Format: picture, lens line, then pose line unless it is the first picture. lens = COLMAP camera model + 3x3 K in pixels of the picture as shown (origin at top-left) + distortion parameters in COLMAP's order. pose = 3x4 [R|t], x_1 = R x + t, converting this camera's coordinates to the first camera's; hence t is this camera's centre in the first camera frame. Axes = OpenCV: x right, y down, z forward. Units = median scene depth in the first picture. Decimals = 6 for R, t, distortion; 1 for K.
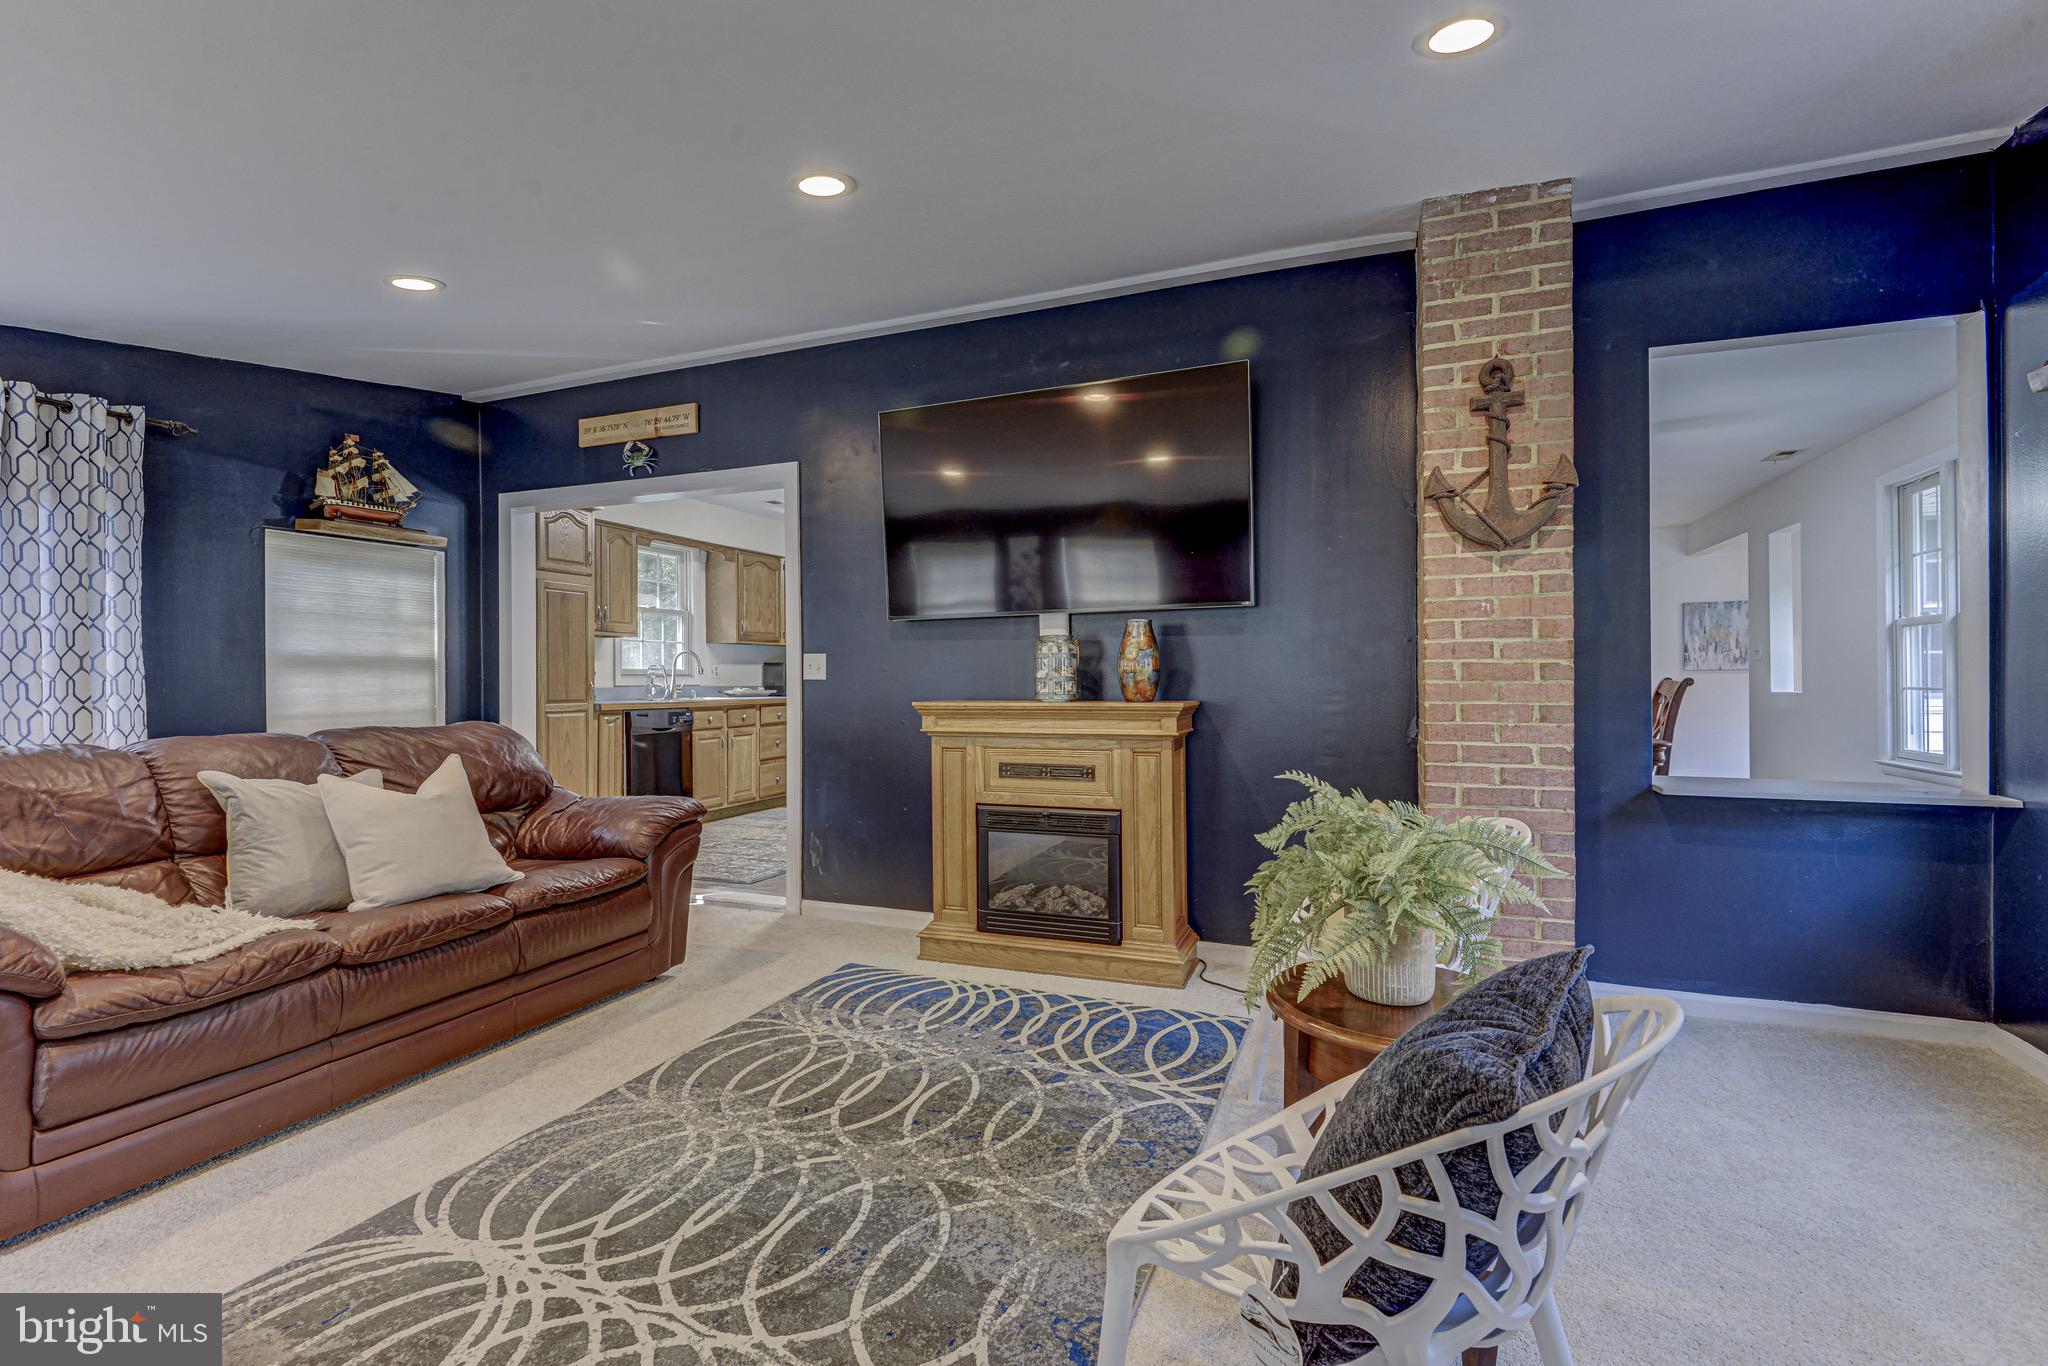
lens RADIAL K [[931.5, 0, 1015.2], [0, 931.5, 680.5], [0, 0, 1]] dist [0.000746, -0.003587]
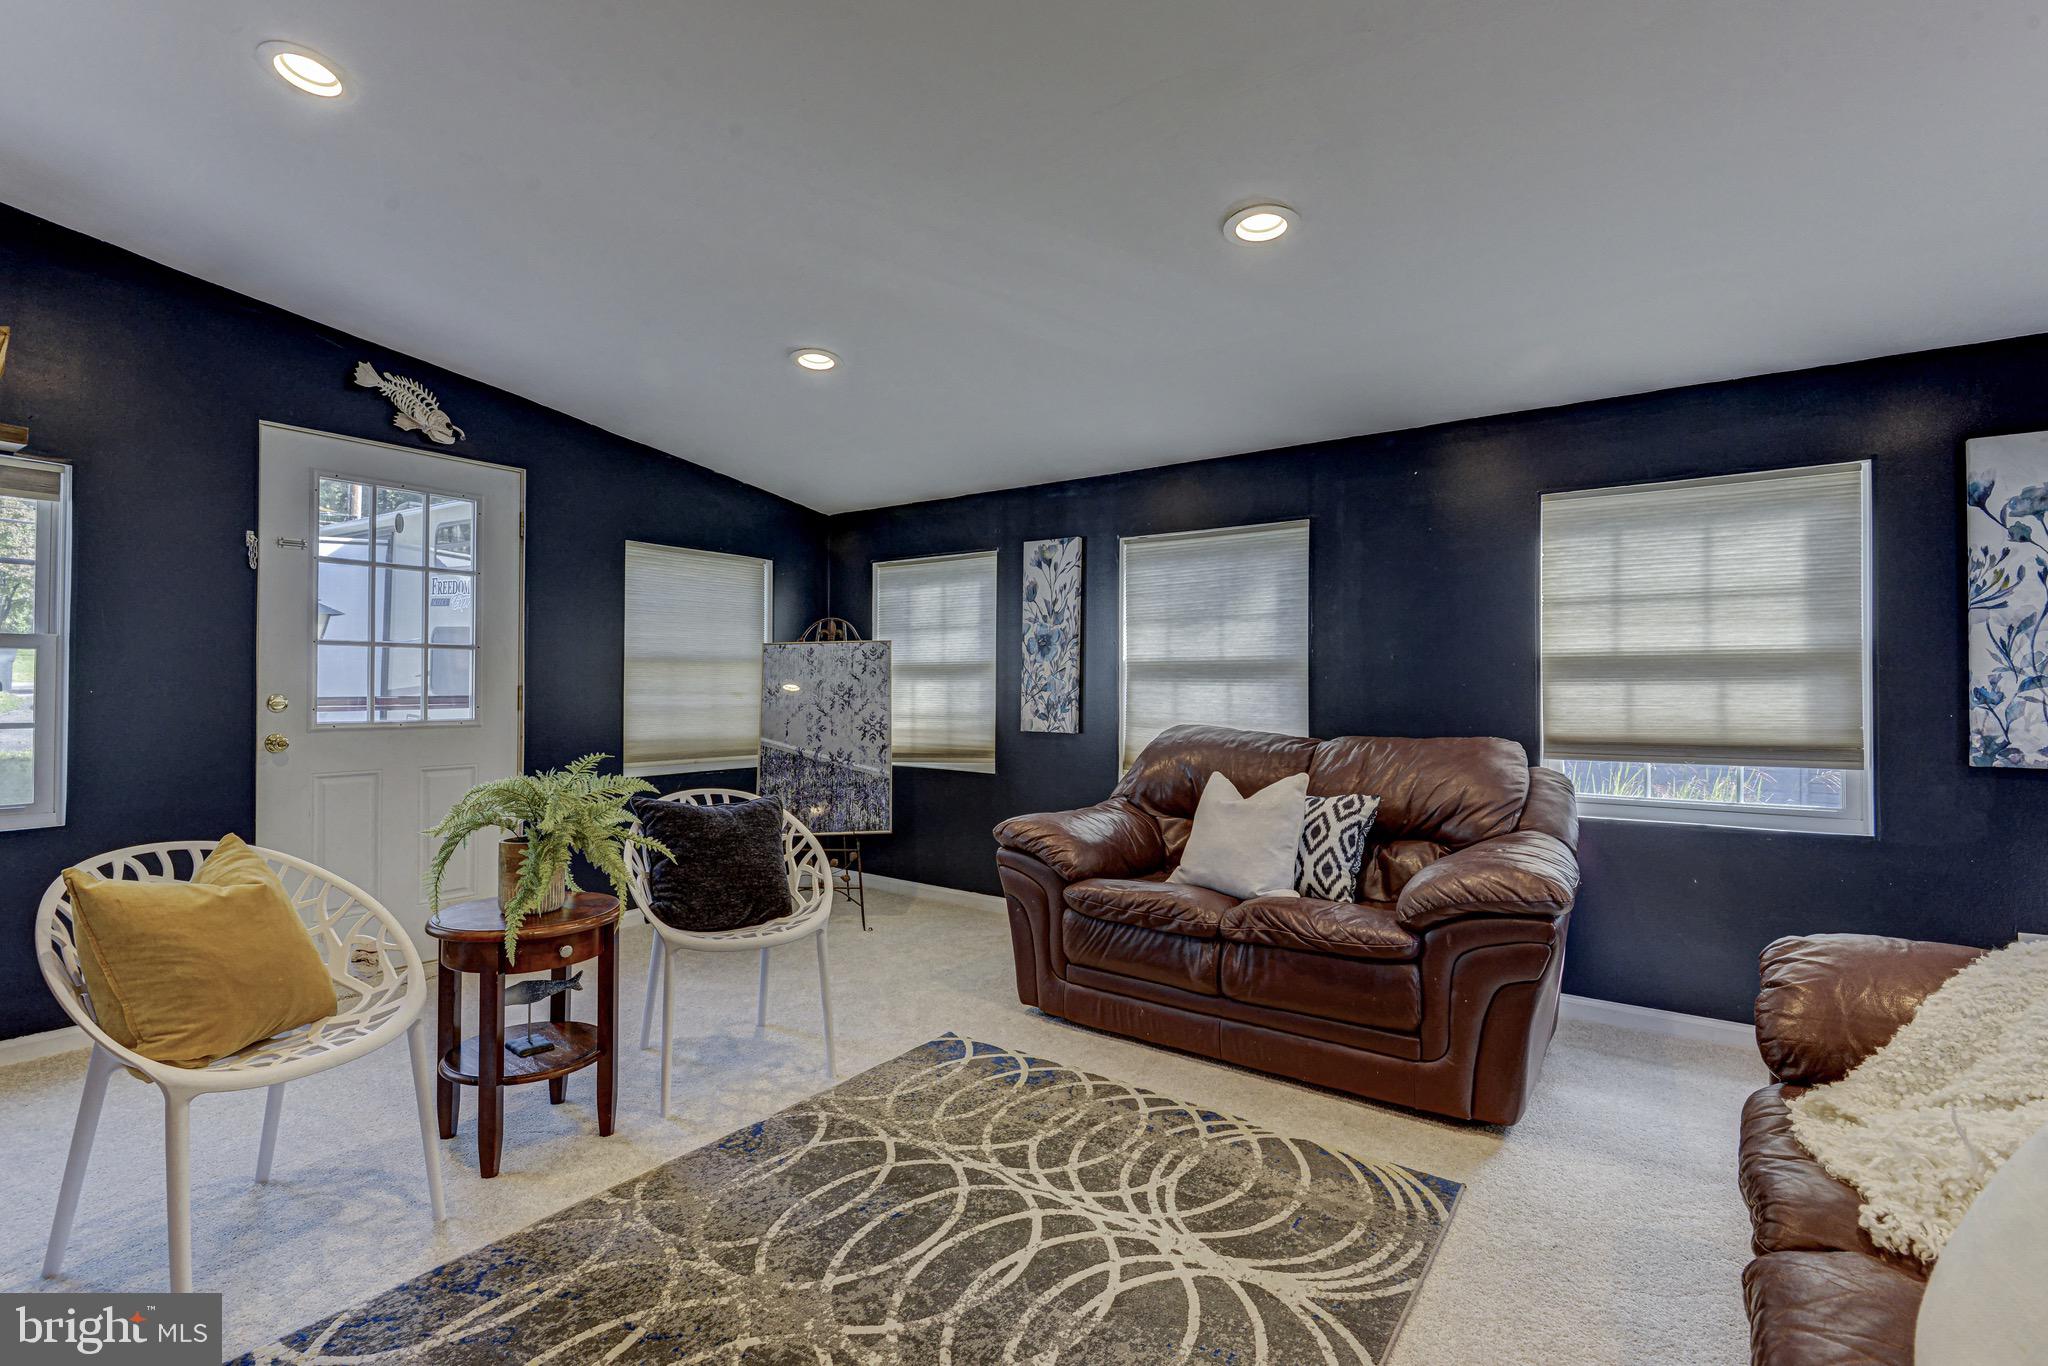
lens RADIAL K [[931.5, 0, 1010.1], [0, 931.5, 678.0], [0, 0, 1]] dist [0.000746, -0.003587]
pose [[-0.970694, 0.001980, 0.240310, -0.373500], [0.001533, 0.999997, -0.002047, -0.006899], [-0.240314, -0.001618, -0.970694, 1.268856]]
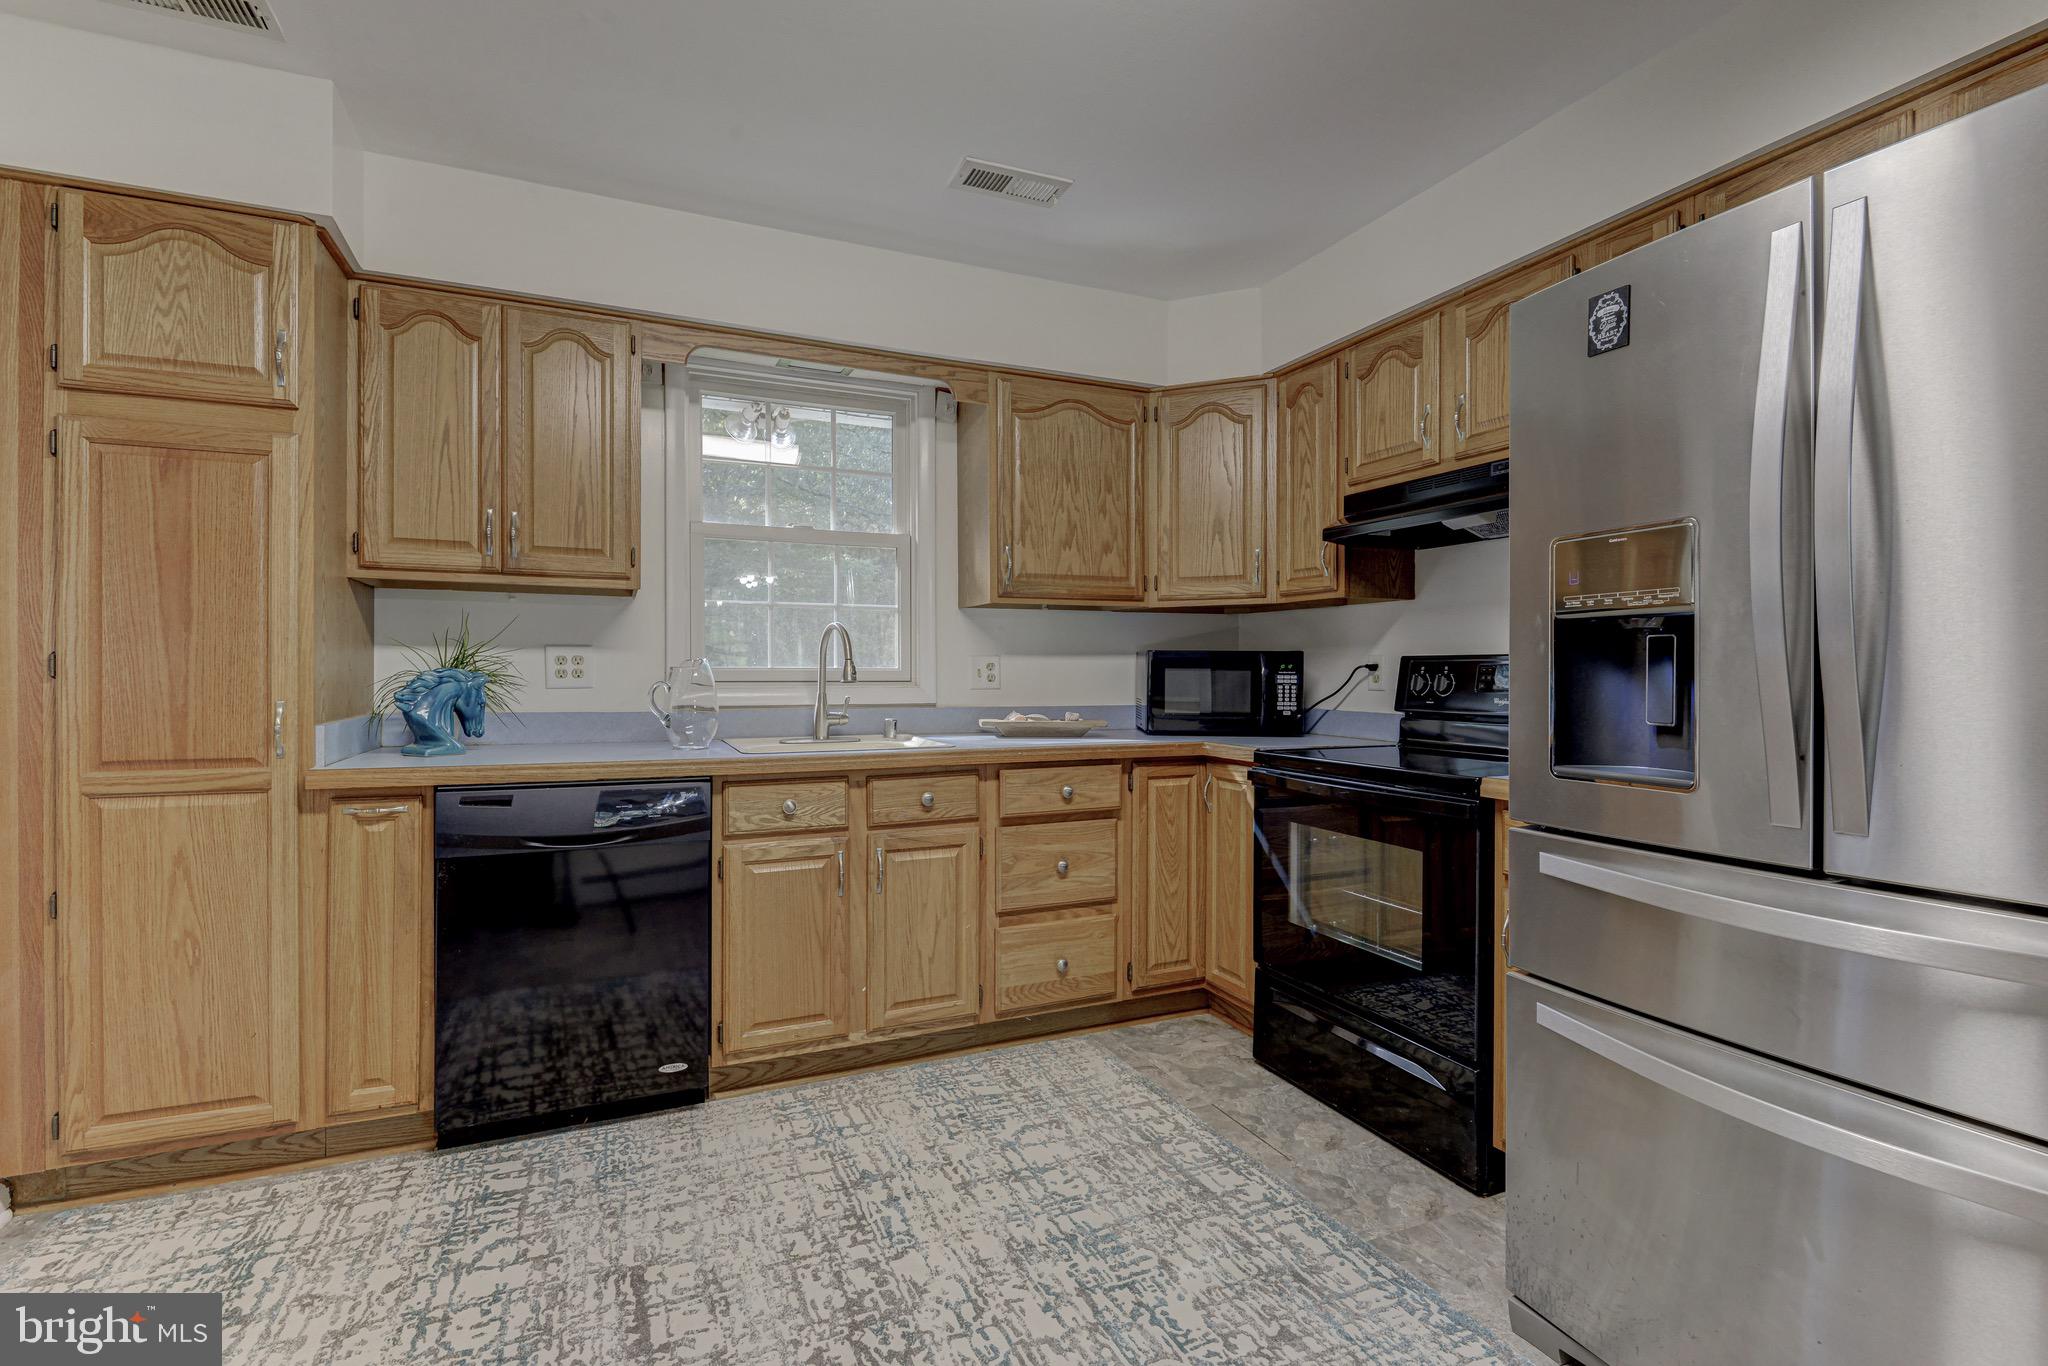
lens RADIAL K [[931.5, 0, 1016.8], [0, 931.5, 677.8], [0, 0, 1]] dist [0.000746, -0.003587]
pose [[0.710164, 0.008651, -0.703983, -0.023458], [-0.006345, 0.999963, 0.005888, -0.025869], [0.704008, 0.000285, 0.710192, 1.863760]]
